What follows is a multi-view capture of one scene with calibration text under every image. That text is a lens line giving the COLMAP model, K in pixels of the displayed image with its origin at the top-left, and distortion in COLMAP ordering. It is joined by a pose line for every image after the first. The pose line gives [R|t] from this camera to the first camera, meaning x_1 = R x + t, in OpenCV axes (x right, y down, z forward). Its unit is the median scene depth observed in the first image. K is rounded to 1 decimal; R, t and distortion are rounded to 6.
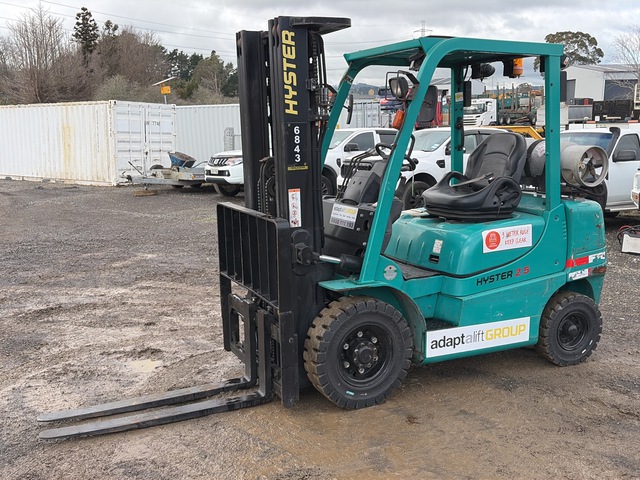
lens RADIAL K [[802.9, 0, 320.0], [0, 802.9, 240.0], [0, 0, 1]] dist [0.155599, -0.010634]
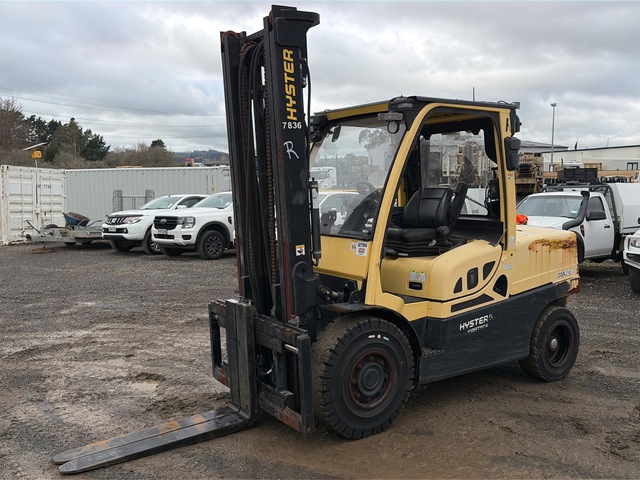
lens RADIAL K [[802.9, 0, 320.0], [0, 802.9, 240.0], [0, 0, 1]] dist [0.155599, -0.010634]
pose [[0.958178, -0.018098, 0.285599, -0.171435], [0.037732, 0.997275, -0.063396, 0.011583], [-0.283673, 0.071521, 0.956250, -0.153043]]
